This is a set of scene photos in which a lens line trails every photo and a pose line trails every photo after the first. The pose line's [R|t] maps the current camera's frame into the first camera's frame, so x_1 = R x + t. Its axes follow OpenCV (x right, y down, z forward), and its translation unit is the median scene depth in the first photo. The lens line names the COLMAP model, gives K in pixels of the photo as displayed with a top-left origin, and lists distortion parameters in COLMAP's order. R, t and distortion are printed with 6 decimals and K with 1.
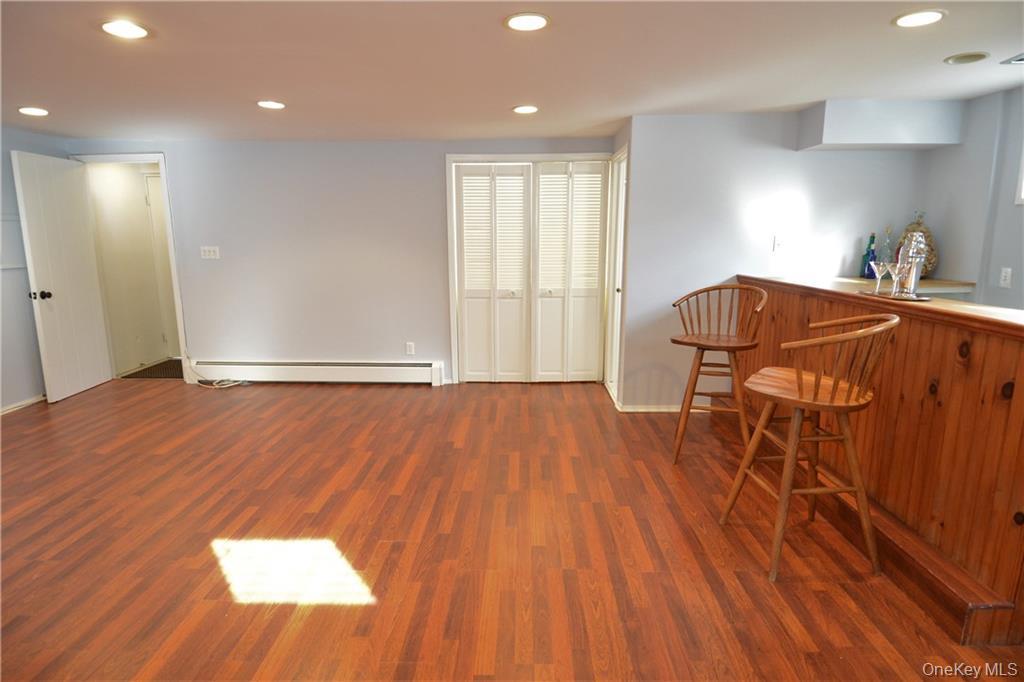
lens RADIAL K [[527.6, 0, 513.4], [0, 527.6, 333.8], [0, 0, 1]] dist [0.054799, -0.060213]
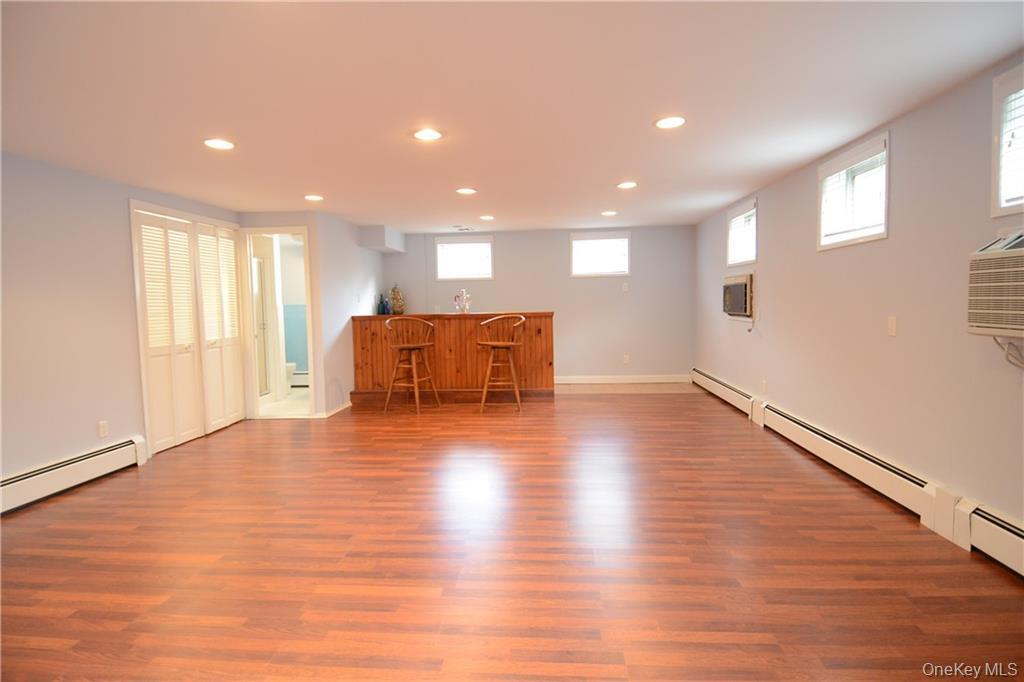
lens RADIAL K [[527.6, 0, 513.4], [0, 527.6, 333.8], [0, 0, 1]] dist [0.054799, -0.060213]
pose [[0.054573, -0.055896, 0.996944, -0.964548], [0.198372, 0.979137, 0.044039, -0.025005], [-0.978606, 0.195363, 0.064522, 0.340282]]
